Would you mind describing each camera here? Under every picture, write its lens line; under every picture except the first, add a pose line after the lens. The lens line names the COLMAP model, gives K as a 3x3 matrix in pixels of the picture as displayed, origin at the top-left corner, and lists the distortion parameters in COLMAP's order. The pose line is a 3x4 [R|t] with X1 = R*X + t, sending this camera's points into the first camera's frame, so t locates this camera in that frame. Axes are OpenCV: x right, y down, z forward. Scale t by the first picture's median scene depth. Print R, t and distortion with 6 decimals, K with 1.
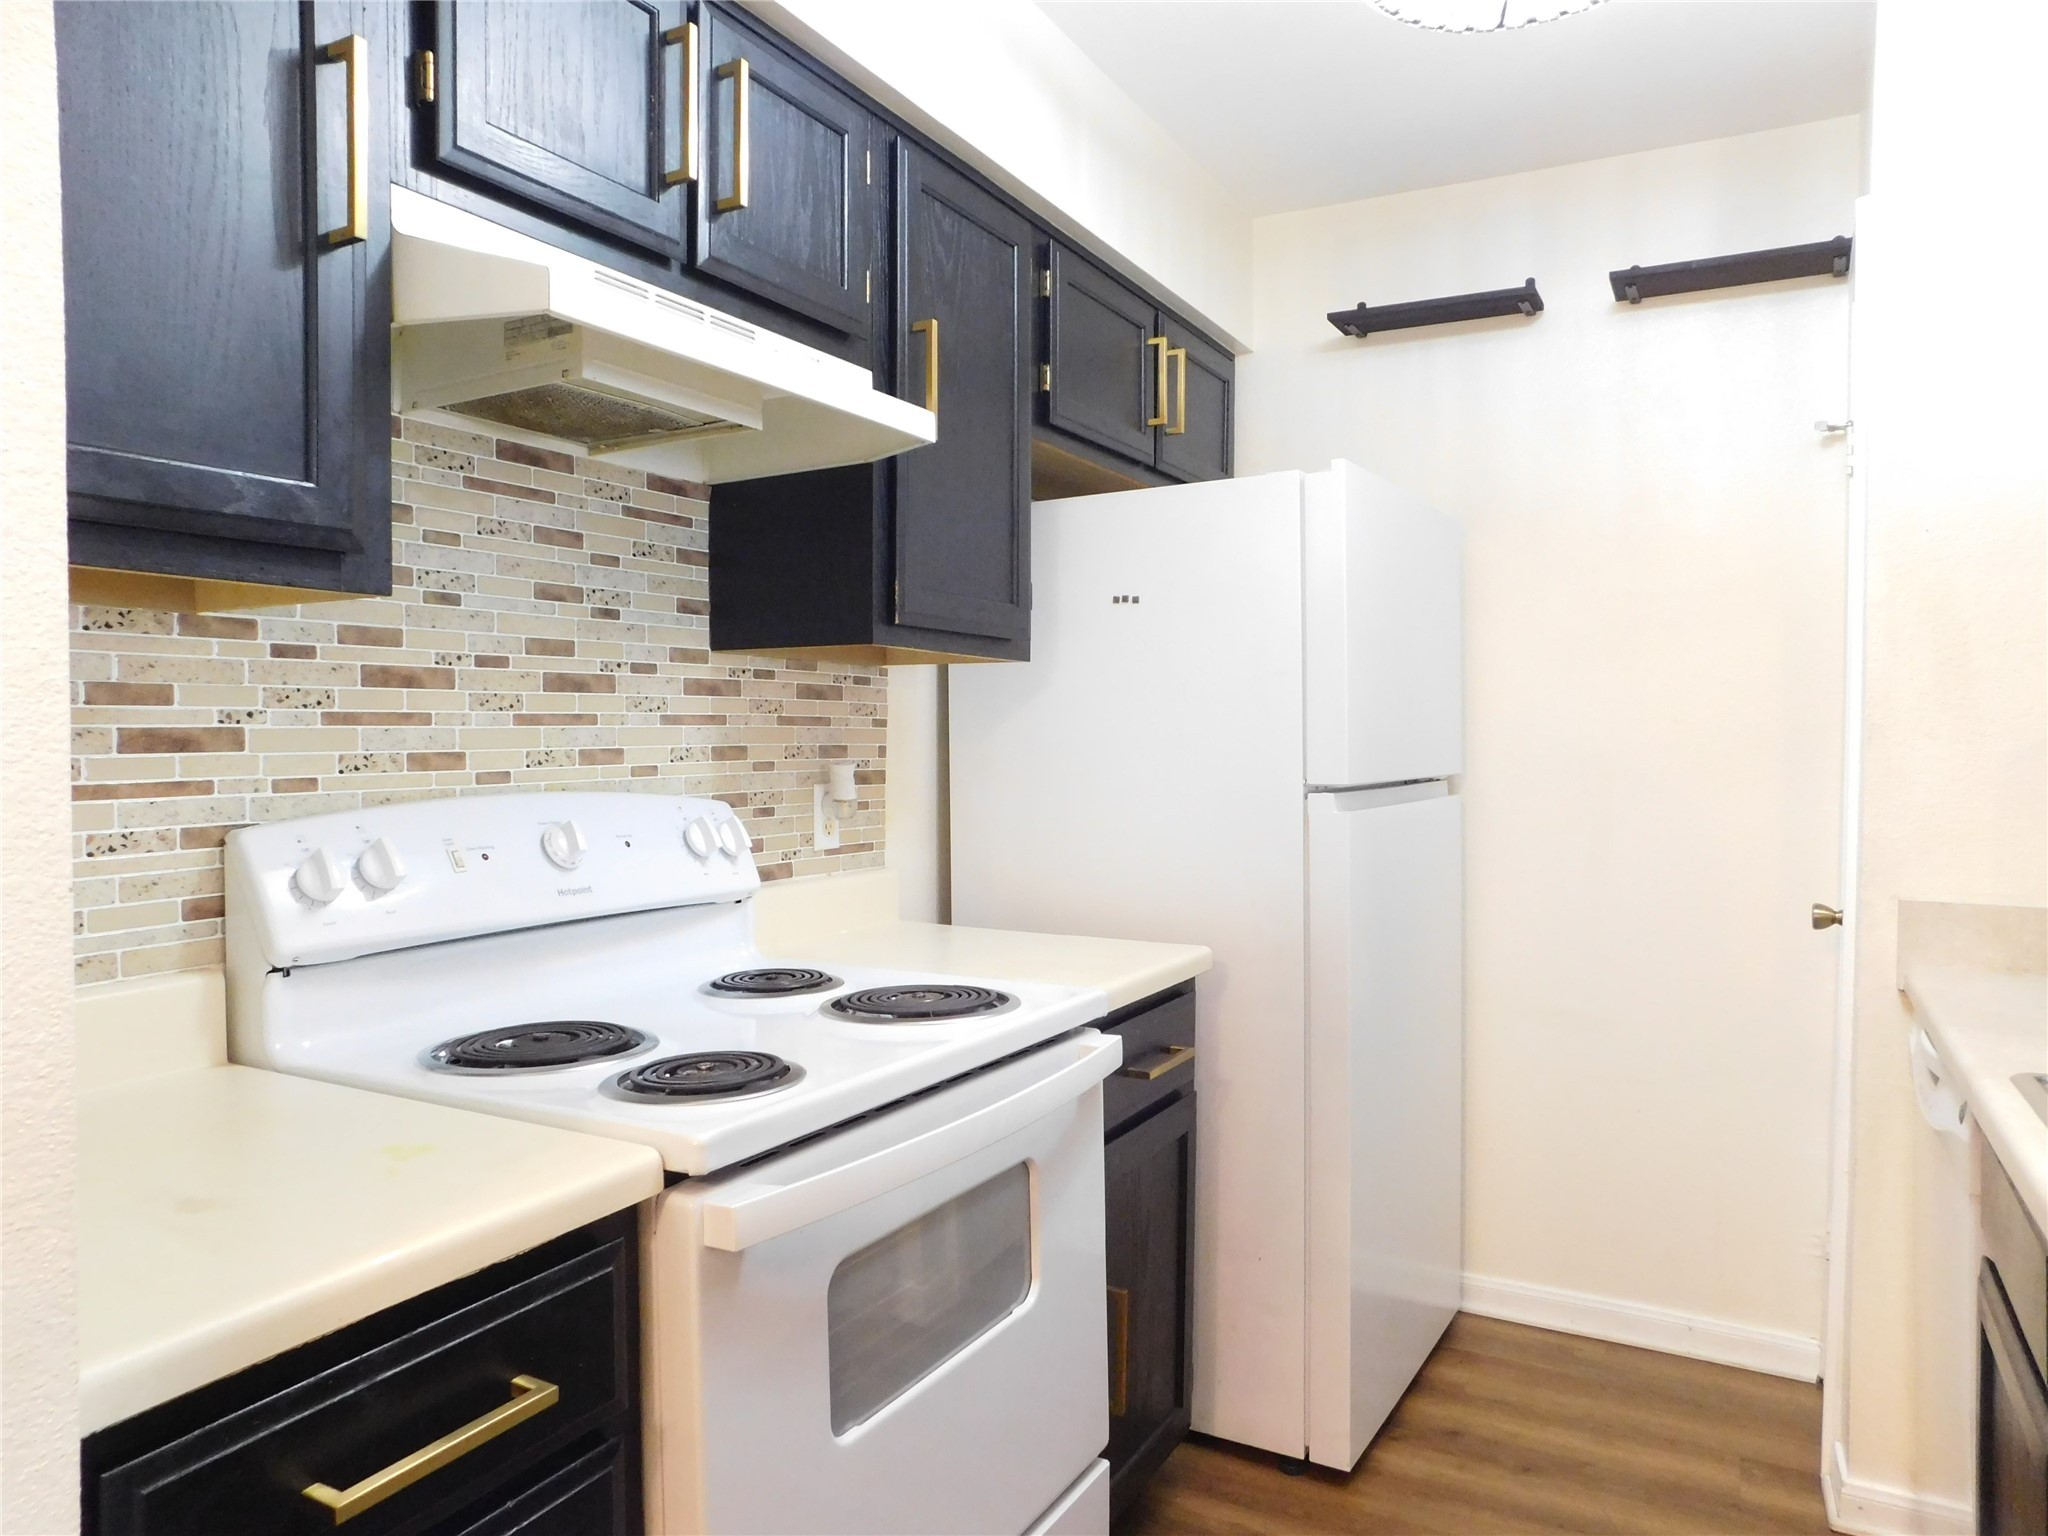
lens RADIAL K [[1369.7, 0, 1026.2], [0, 1369.7, 767.8], [0, 0, 1]] dist [-0.060830, 0.055321]
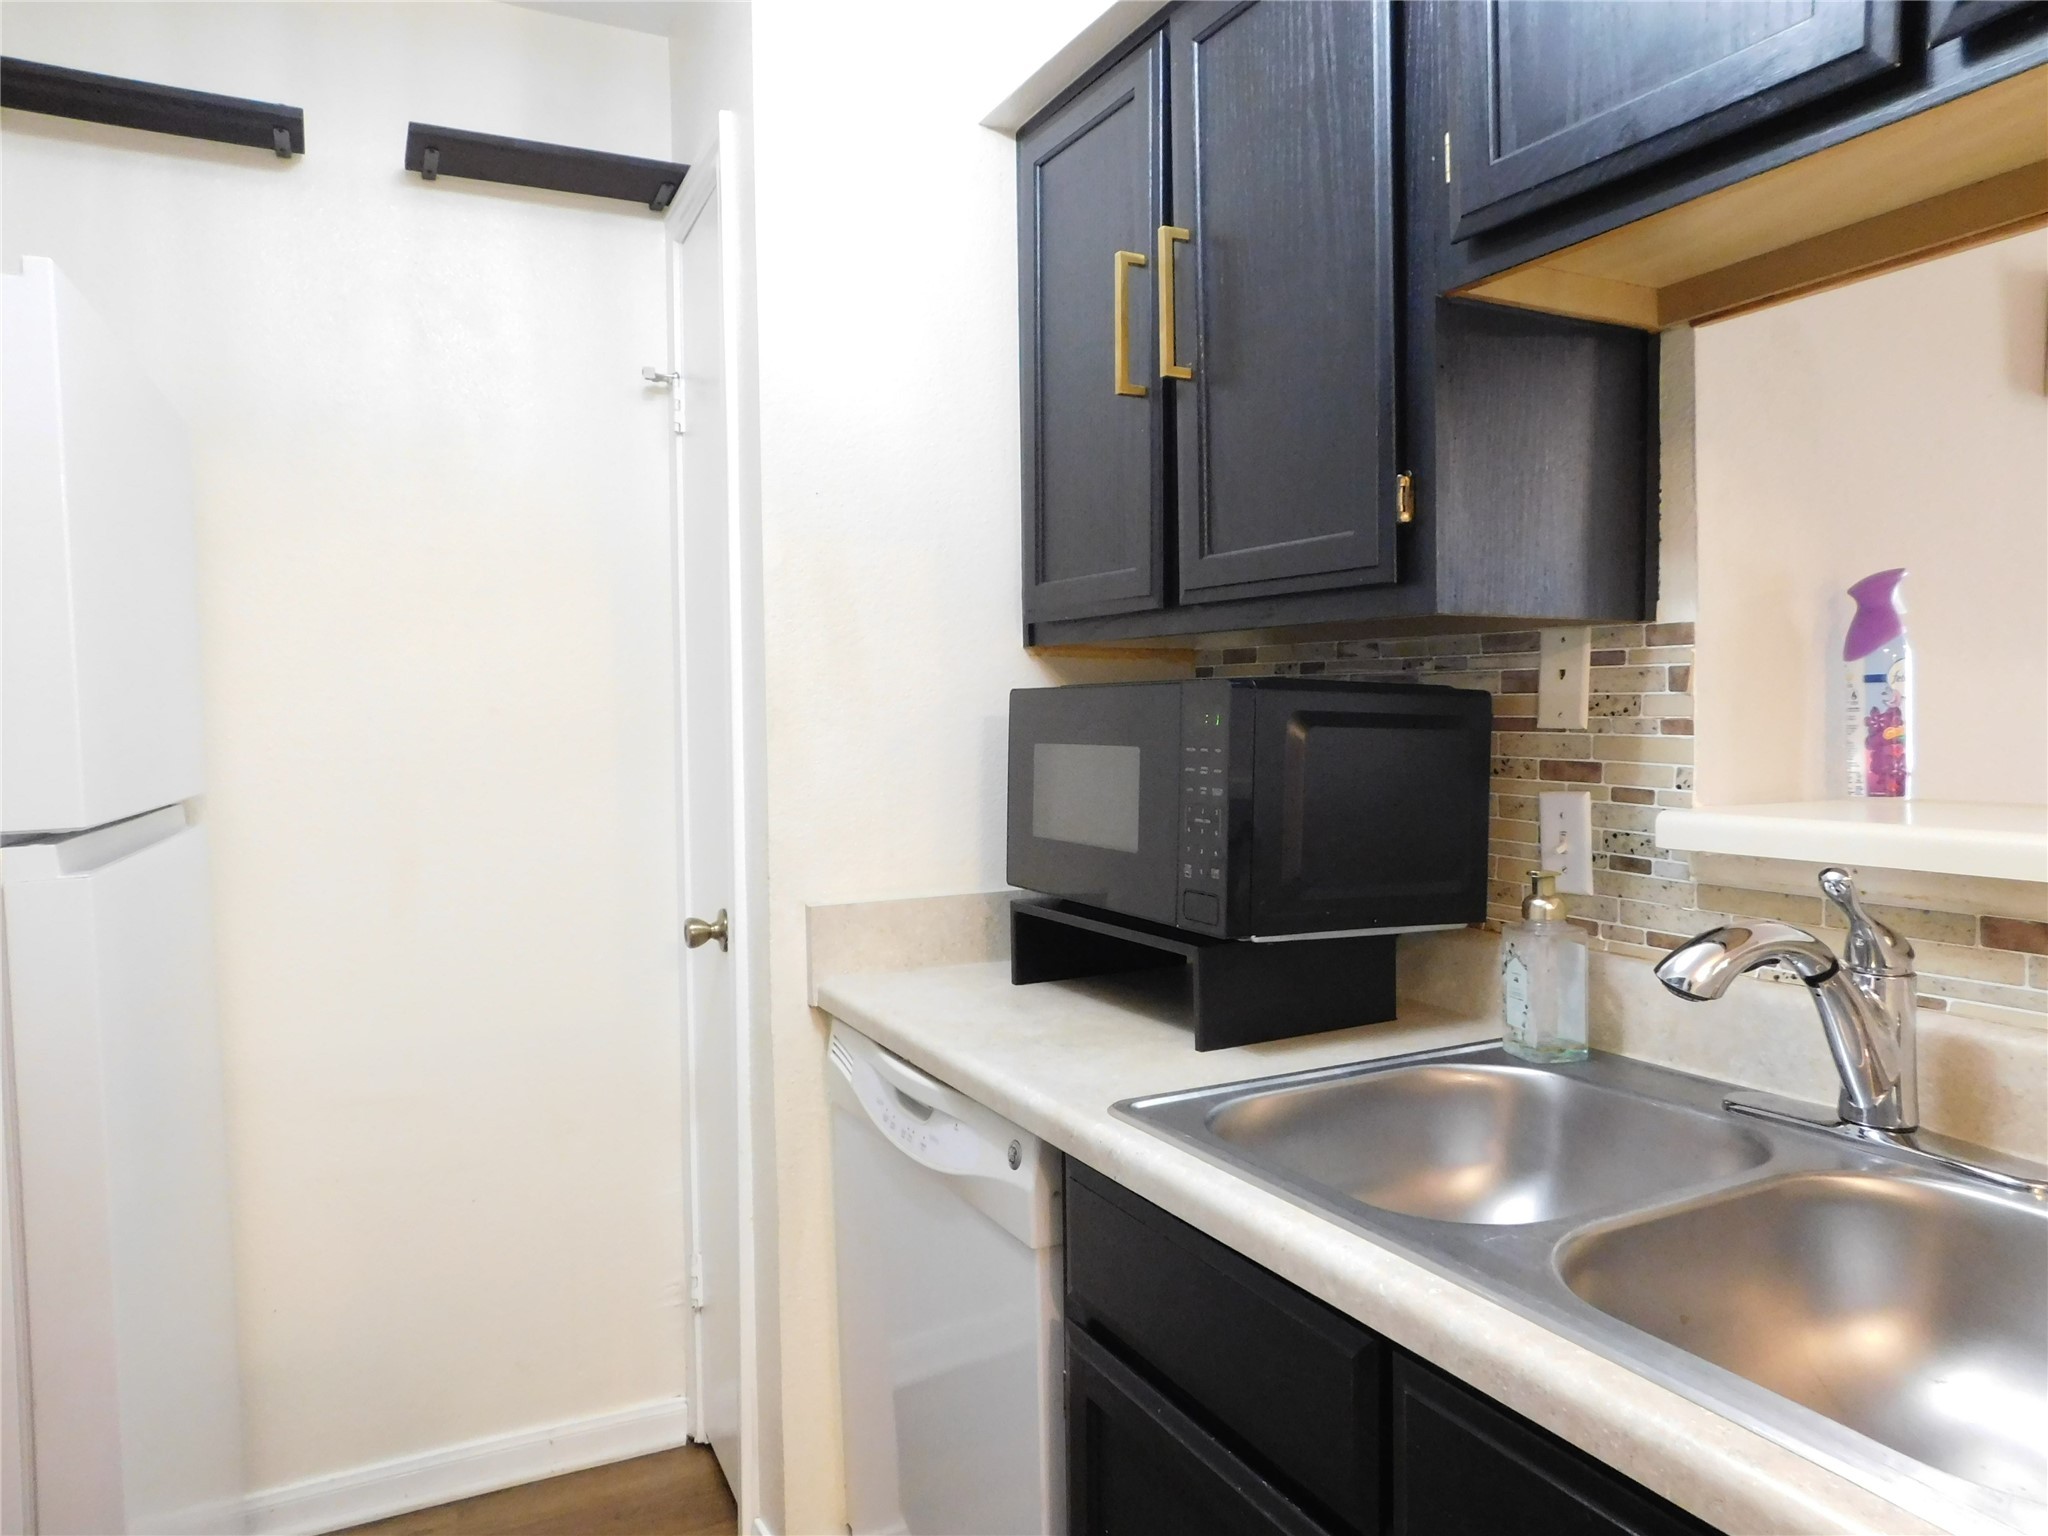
lens RADIAL K [[1369.7, 0, 1015.6], [0, 1369.7, 752.1], [0, 0, 1]] dist [-0.060830, 0.055321]
pose [[0.562041, -0.040906, 0.826098, -0.016869], [0.044951, 0.998811, 0.018876, -0.012093], [-0.825887, 0.026525, 0.563211, 0.295832]]
